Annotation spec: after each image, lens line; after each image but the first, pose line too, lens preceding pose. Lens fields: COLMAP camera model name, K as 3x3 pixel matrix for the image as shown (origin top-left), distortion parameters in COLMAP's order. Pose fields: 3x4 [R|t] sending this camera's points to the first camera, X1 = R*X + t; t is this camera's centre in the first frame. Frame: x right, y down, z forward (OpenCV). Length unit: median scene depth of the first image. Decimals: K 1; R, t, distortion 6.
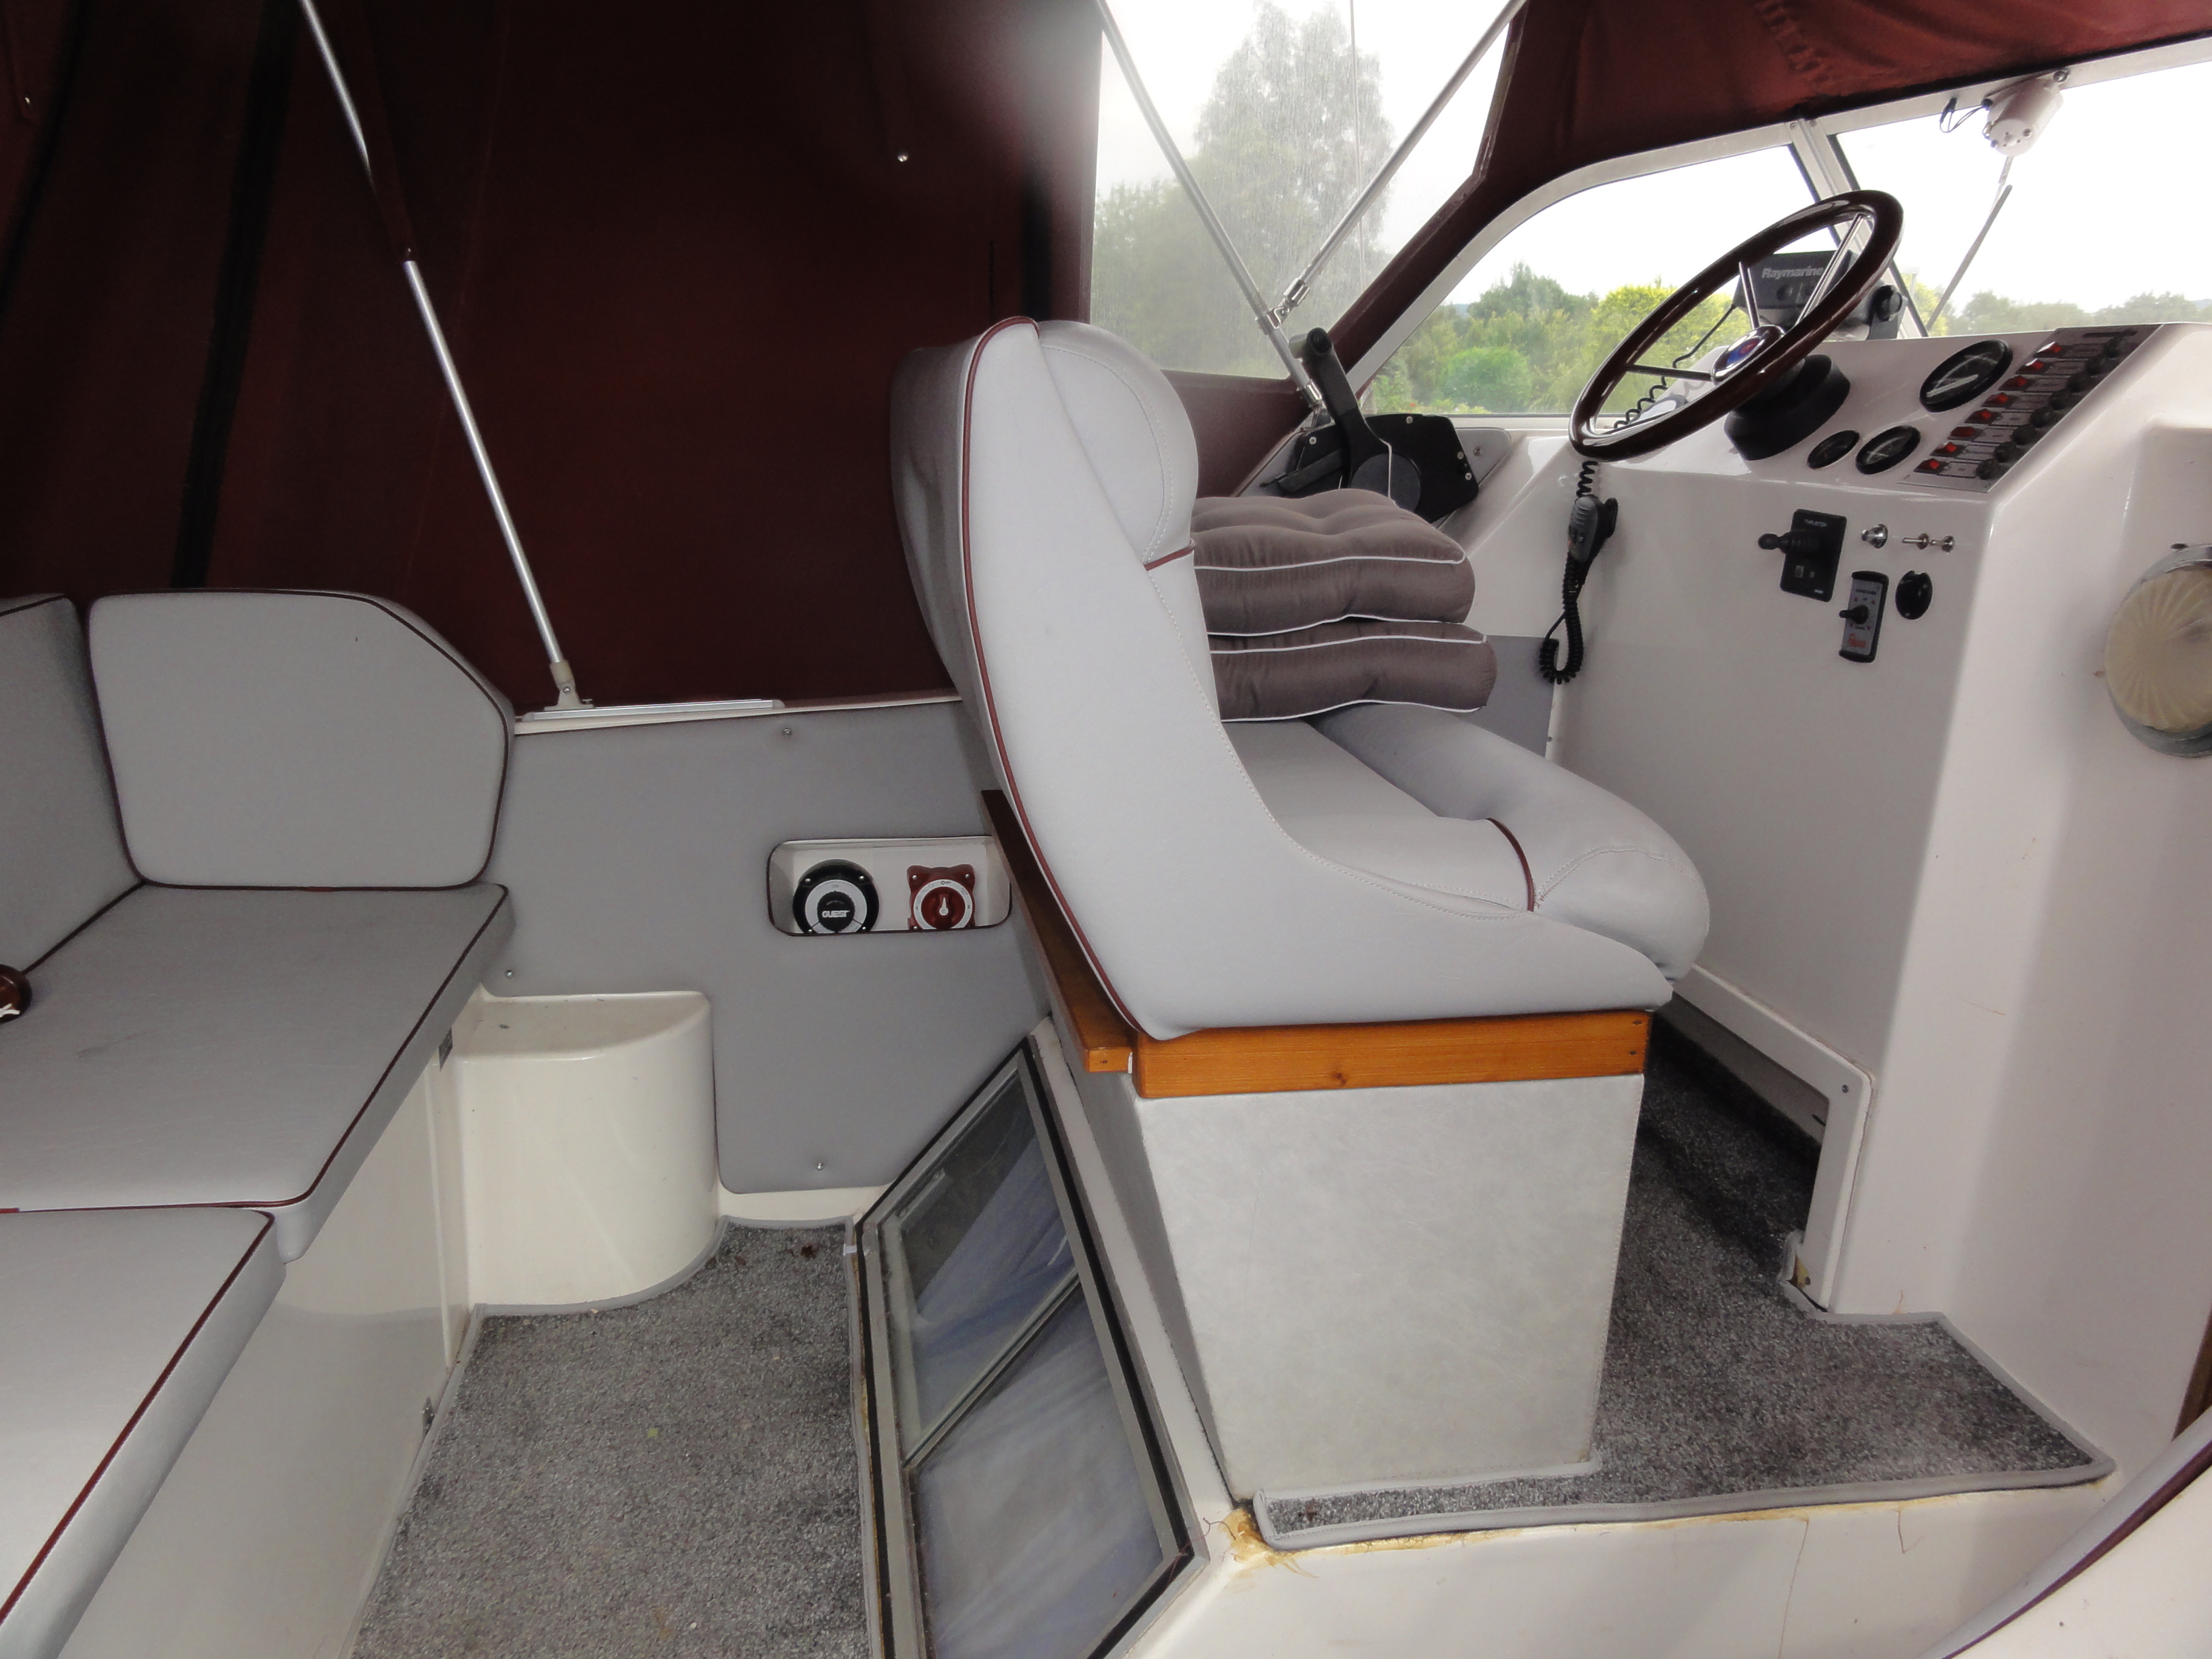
lens RADIAL K [[1588.5, 0, 1104.6], [0, 1588.5, 834.4], [0, 0, 1]] dist [0.009035, -0.004575]
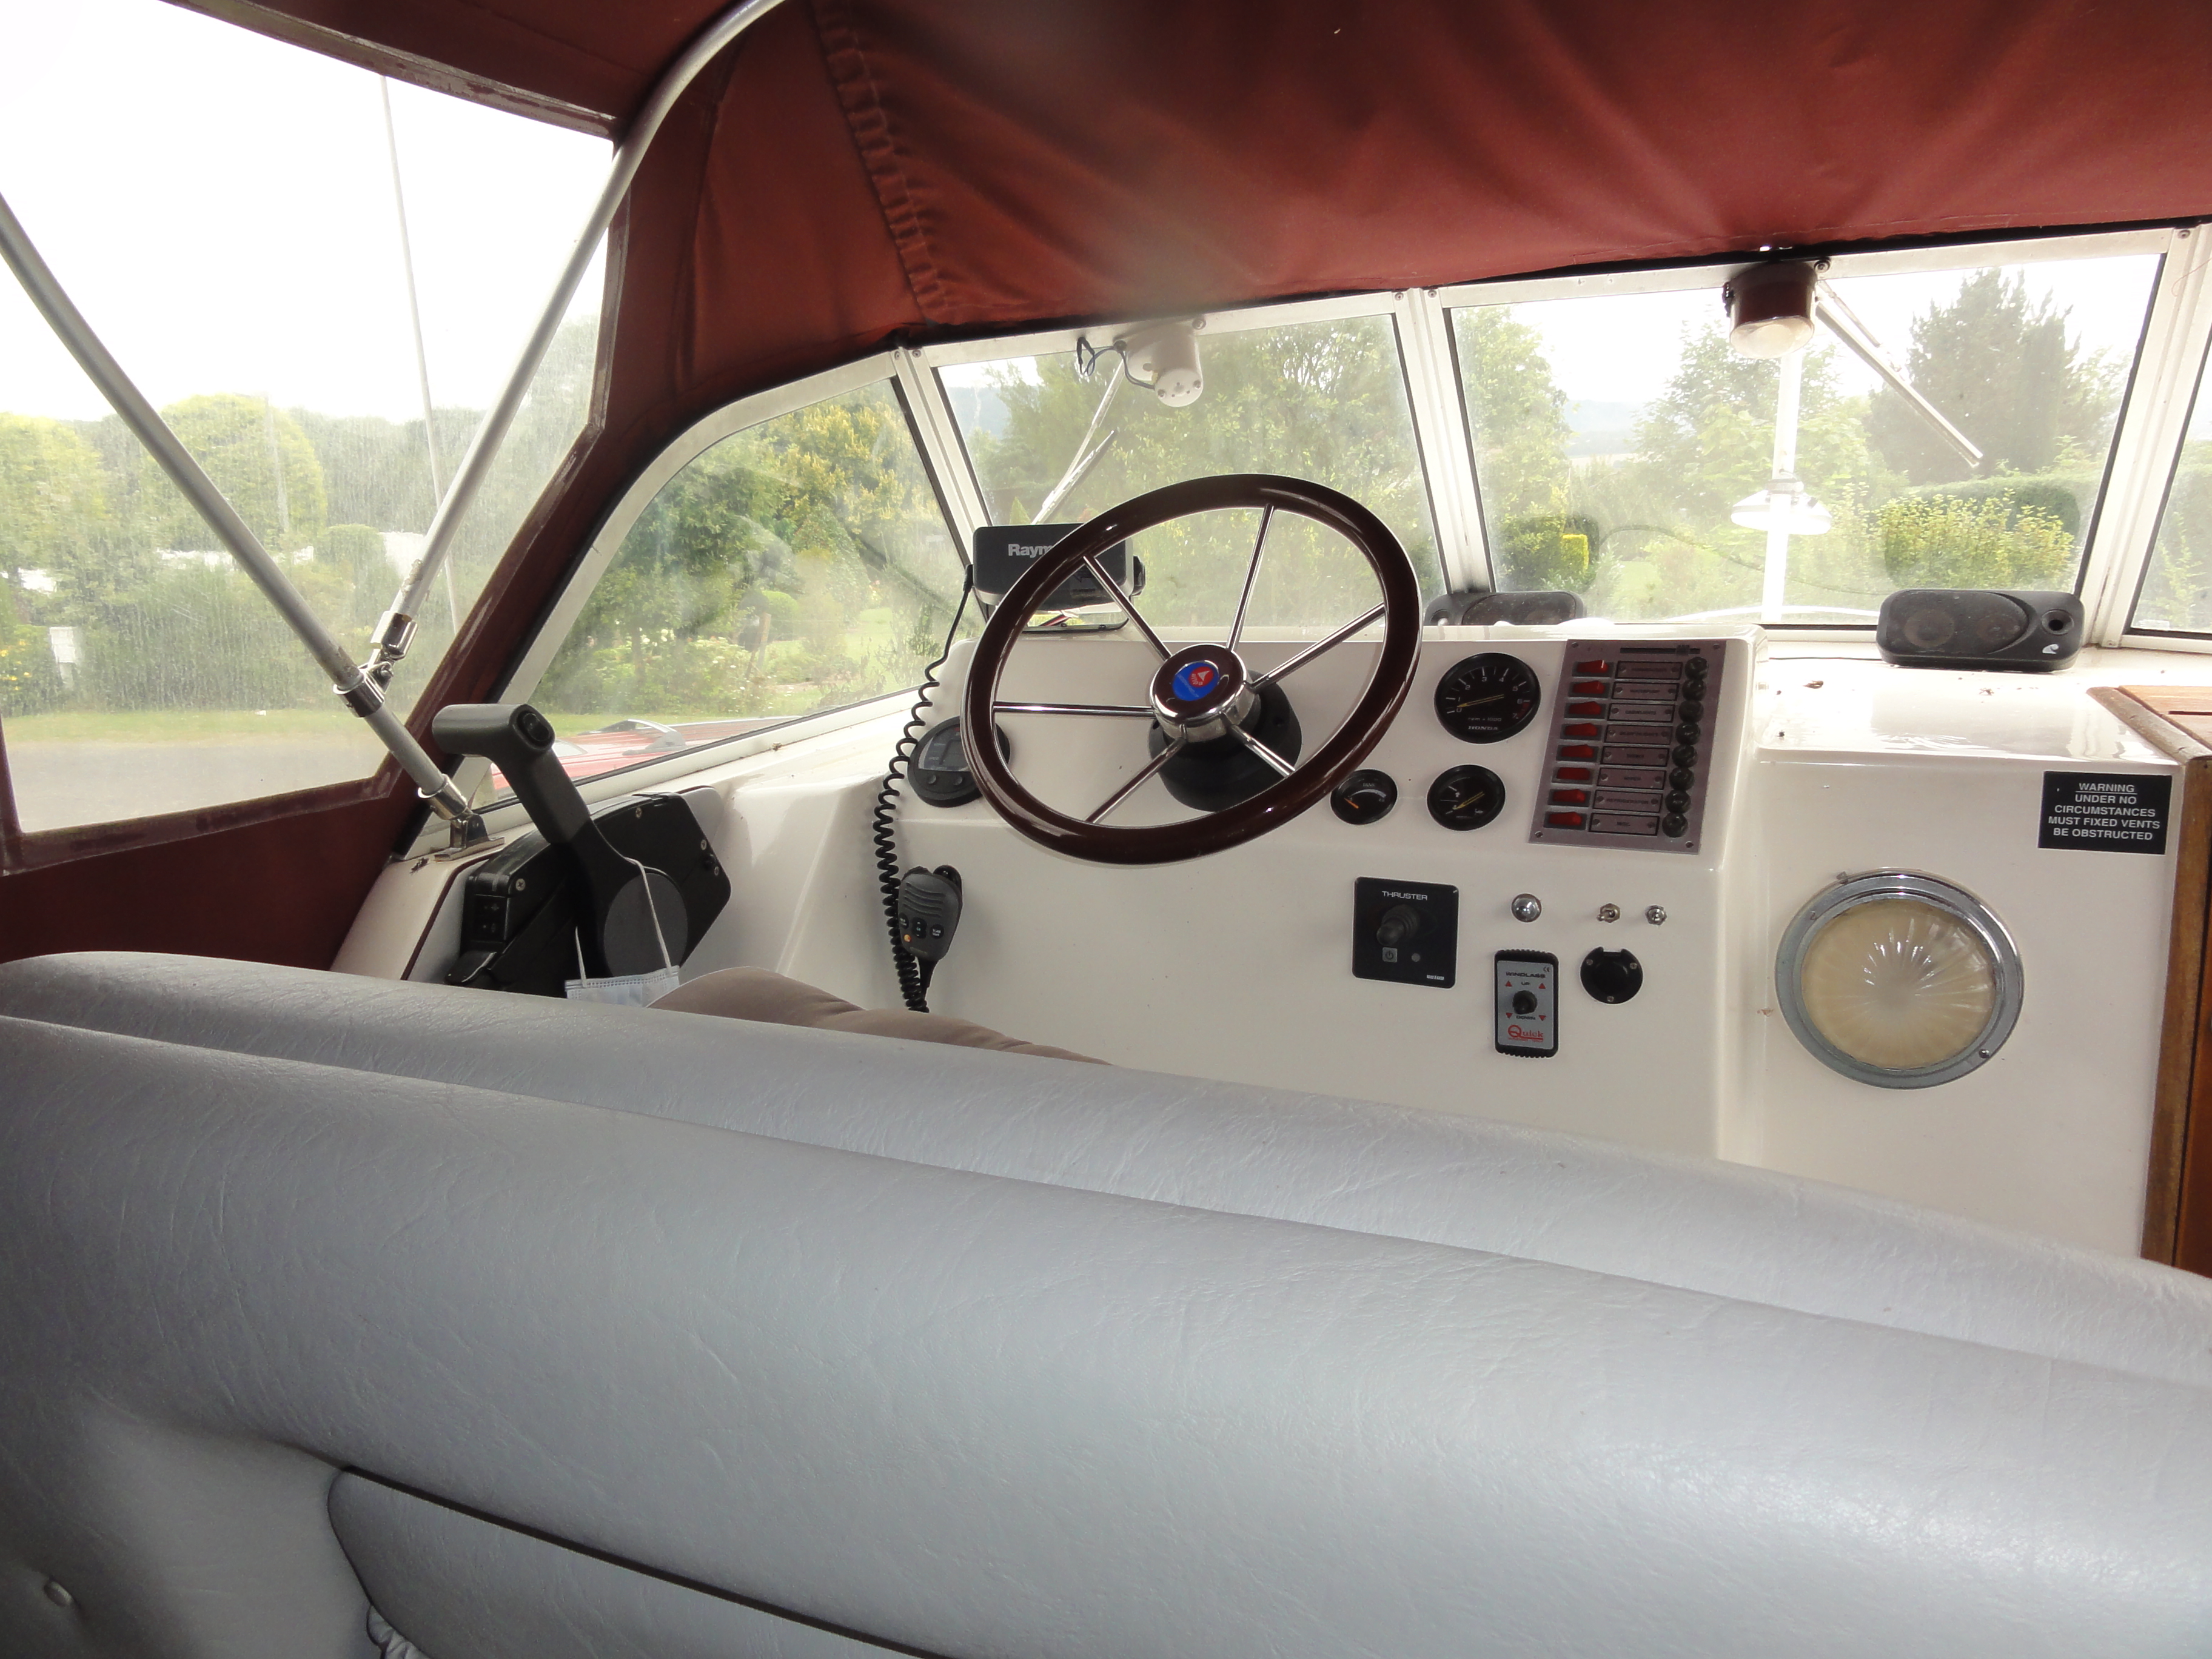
lens RADIAL K [[1588.5, 0, 1107.1], [0, 1588.5, 826.7], [0, 0, 1]] dist [0.009035, -0.004575]
pose [[0.577016, -0.220952, 0.786278, -0.249759], [0.273856, 0.959321, 0.068607, -0.318954], [-0.769451, 0.175740, 0.614052, 0.614176]]
